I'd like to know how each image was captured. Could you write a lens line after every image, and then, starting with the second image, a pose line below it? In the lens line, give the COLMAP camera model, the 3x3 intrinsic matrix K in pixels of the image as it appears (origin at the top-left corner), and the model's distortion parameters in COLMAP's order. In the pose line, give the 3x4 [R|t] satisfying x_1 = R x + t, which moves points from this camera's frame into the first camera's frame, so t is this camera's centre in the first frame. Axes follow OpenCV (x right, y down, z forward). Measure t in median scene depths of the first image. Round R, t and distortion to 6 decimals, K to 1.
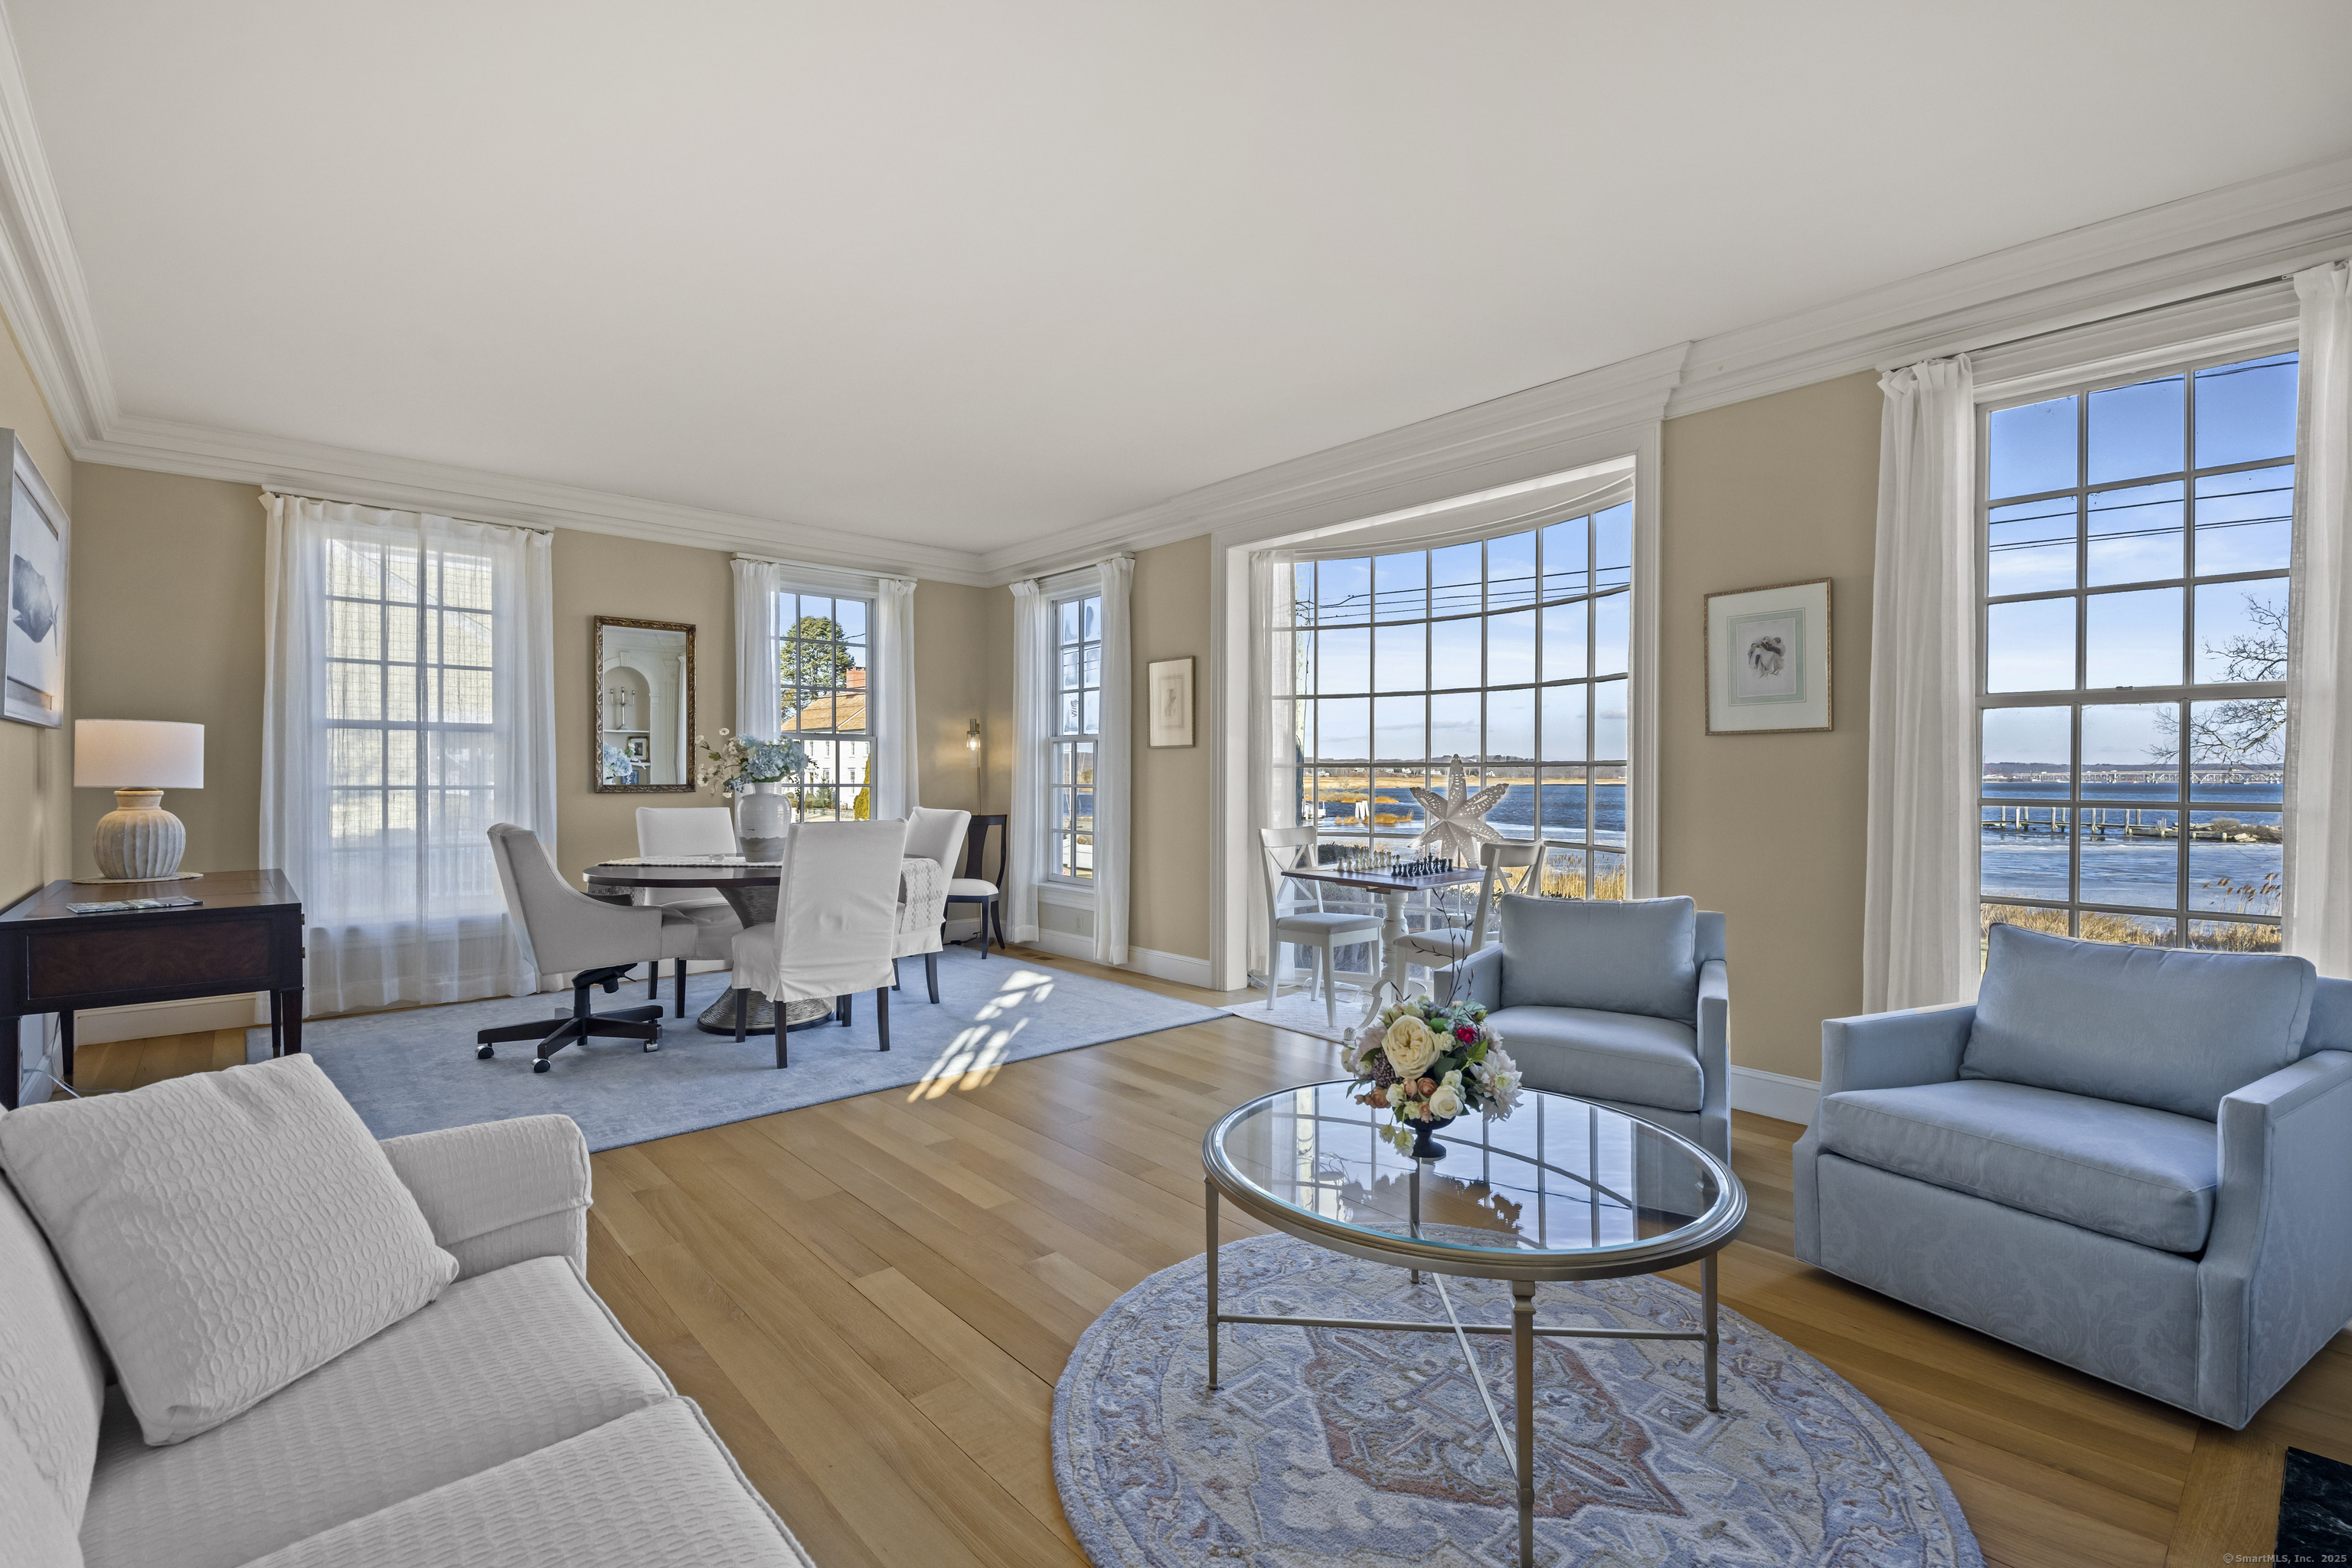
lens RADIAL K [[1047.8, 0, 1178.2], [0, 1047.8, 782.2], [0, 0, 1]] dist [0.036360, -0.023387]
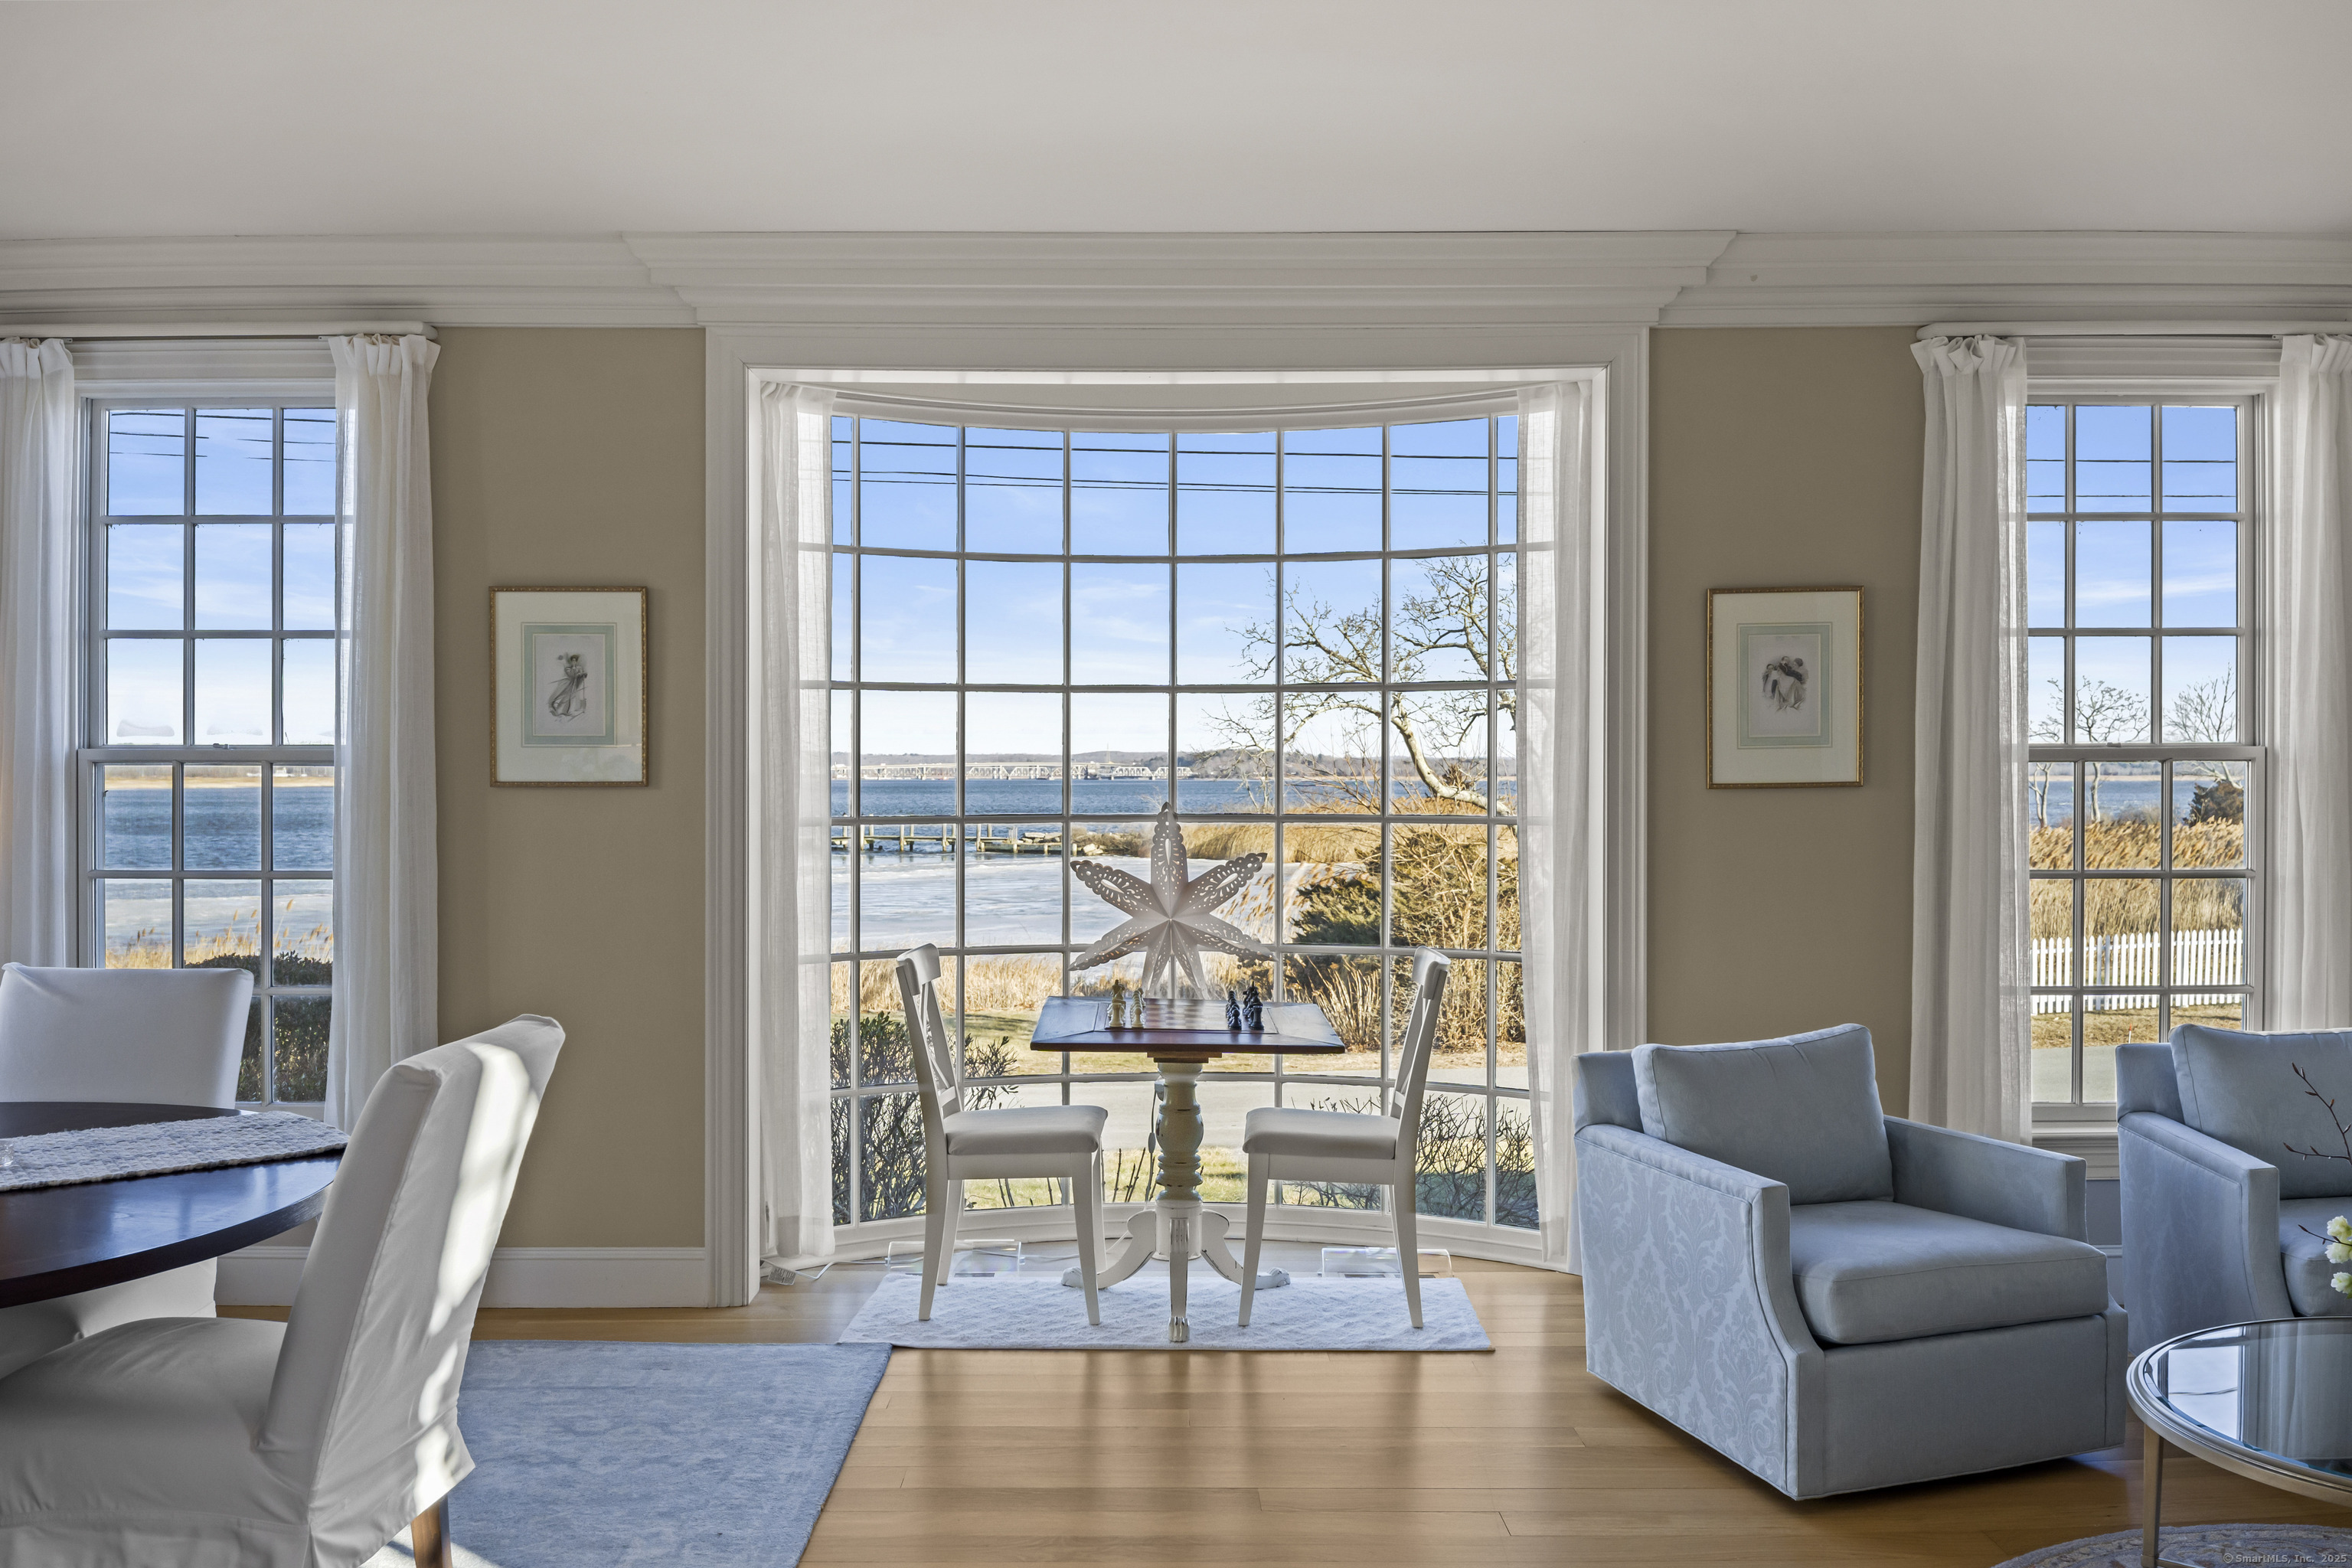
lens RADIAL K [[1897.6, 0, 1161.6], [0, 1897.6, 783.6], [0, 0, 1]] dist [0.079161, -0.212980]
pose [[0.665980, -0.007941, 0.745927, -0.722756], [0.007906, 0.999962, 0.003586, -0.057457], [-0.745928, 0.003509, 0.666018, 0.441428]]
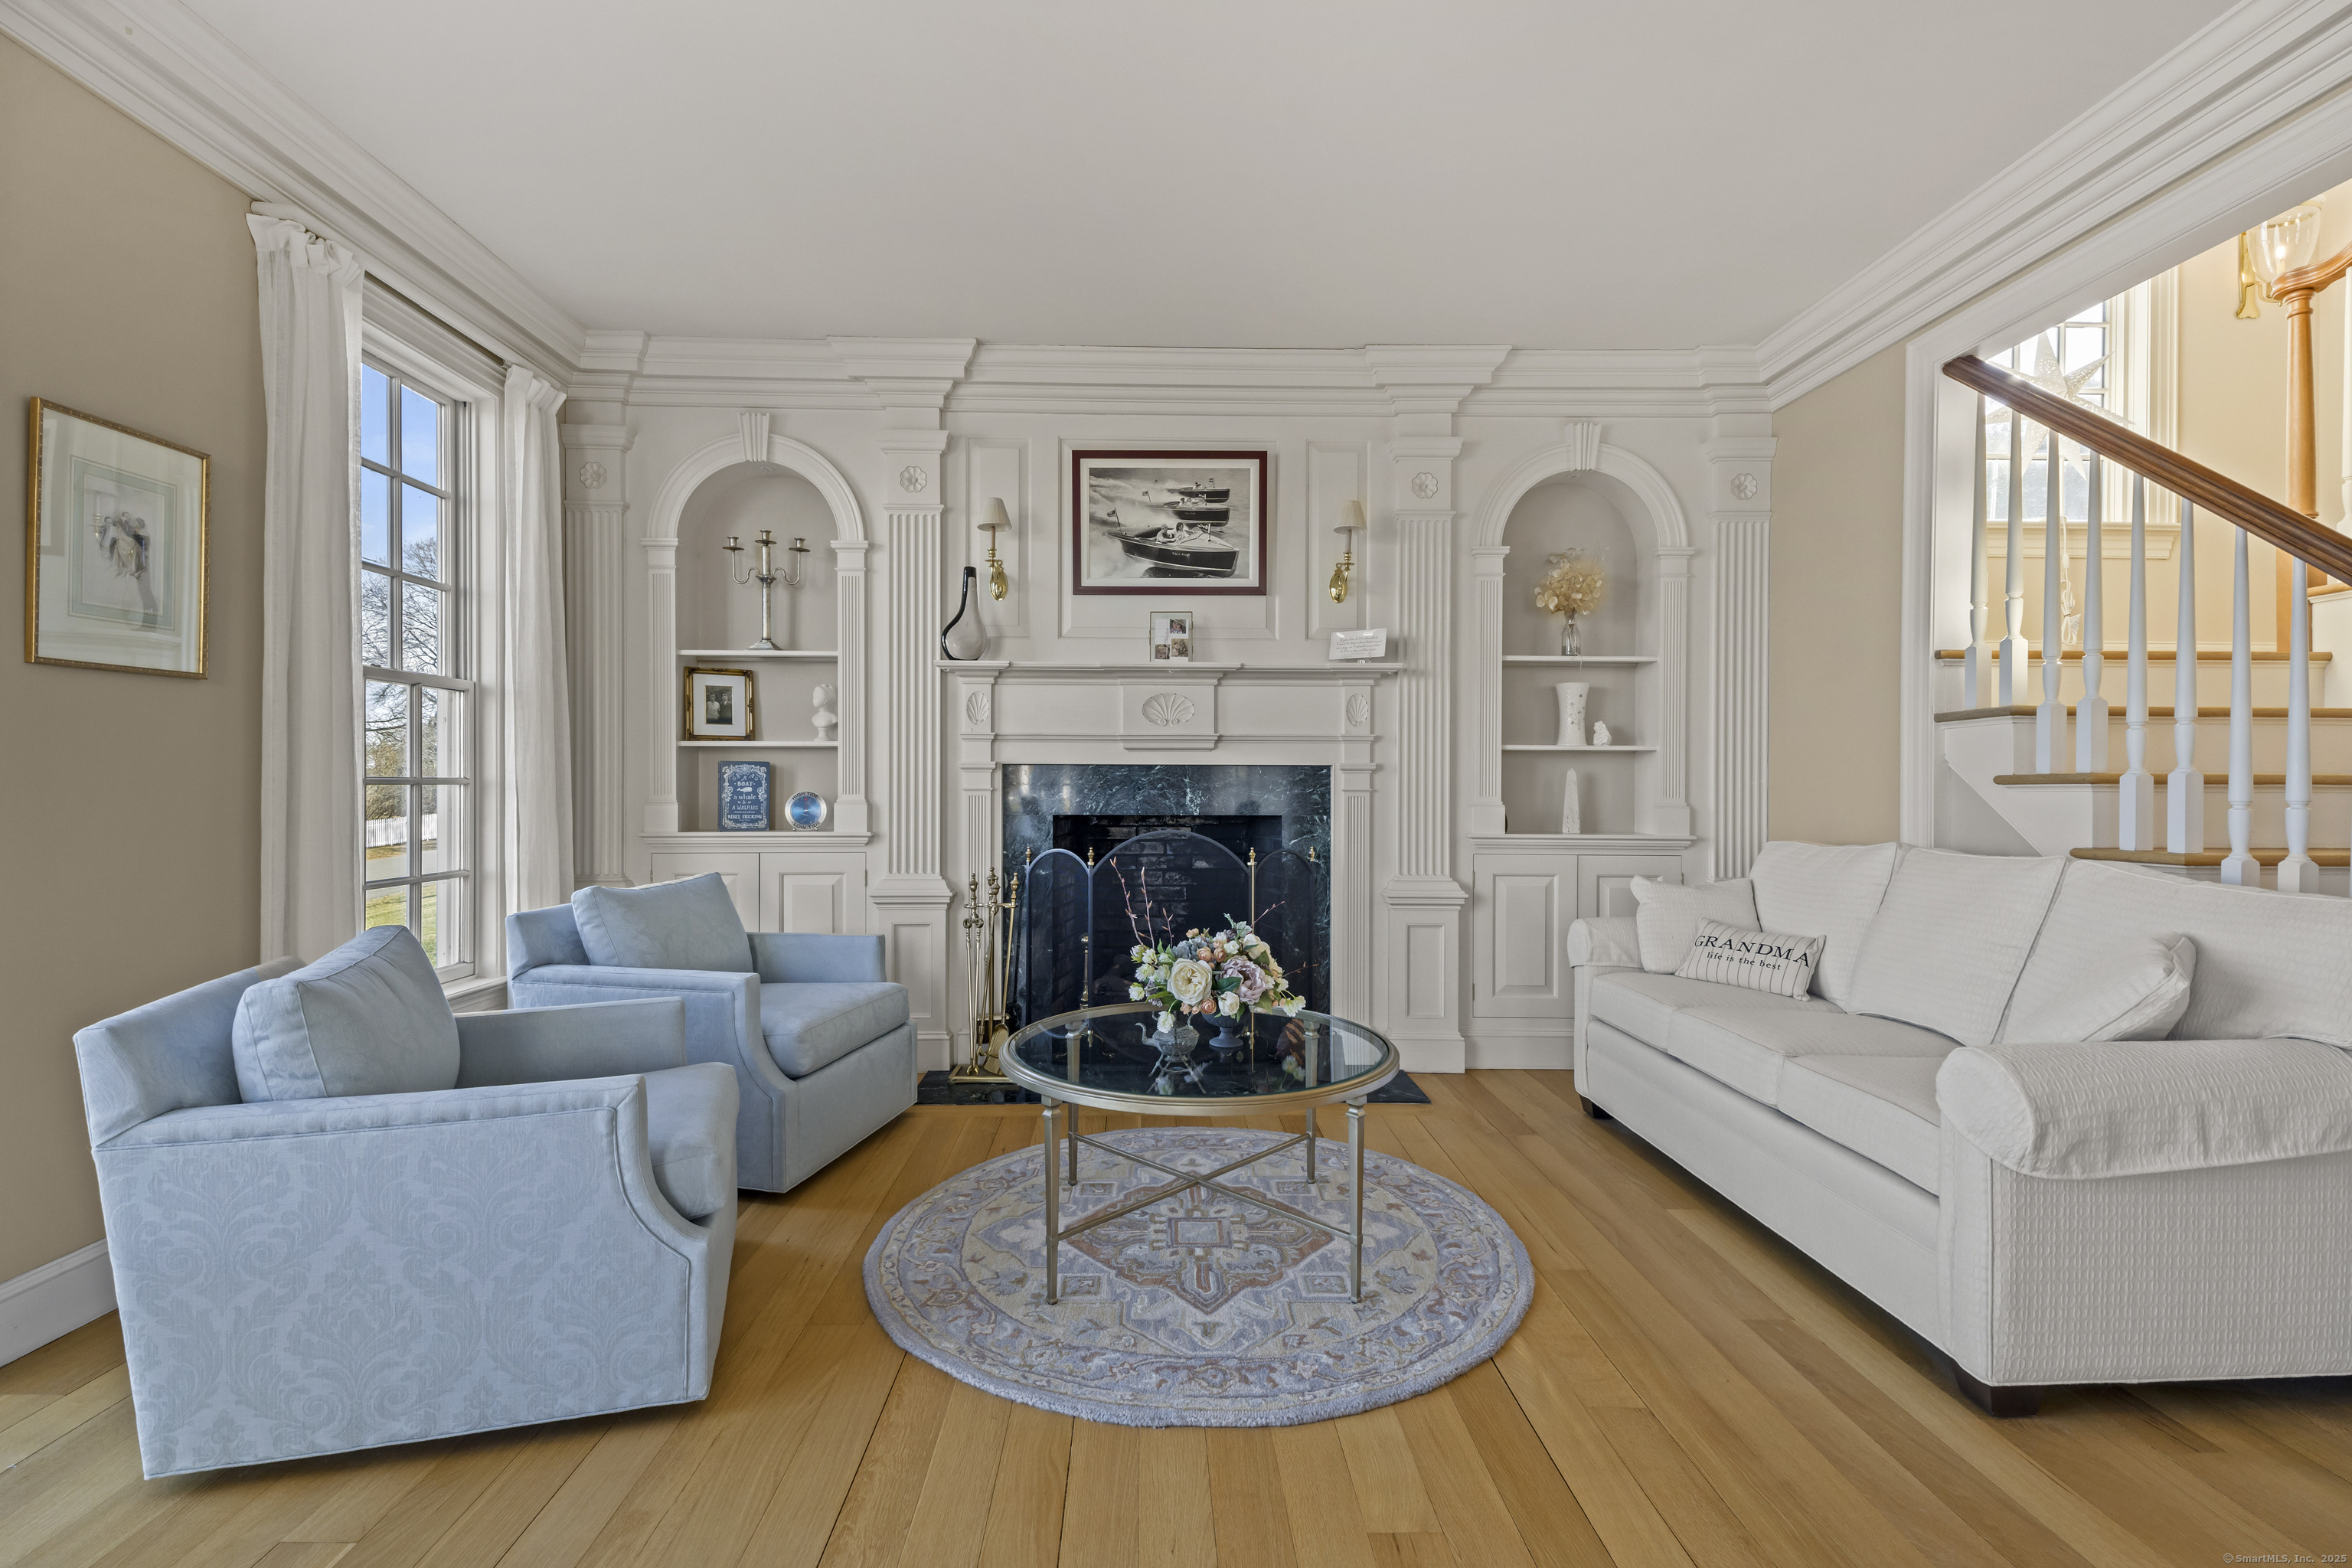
lens RADIAL K [[1072.8, 0, 1165.8], [0, 1072.8, 784.0], [0, 0, 1]] dist [0.045316, -0.022586]
pose [[-0.753108, -0.009025, 0.657834, -0.305252], [-0.002593, 0.999939, 0.010750, 0.009483], [-0.657891, 0.006390, -0.753086, 1.082059]]
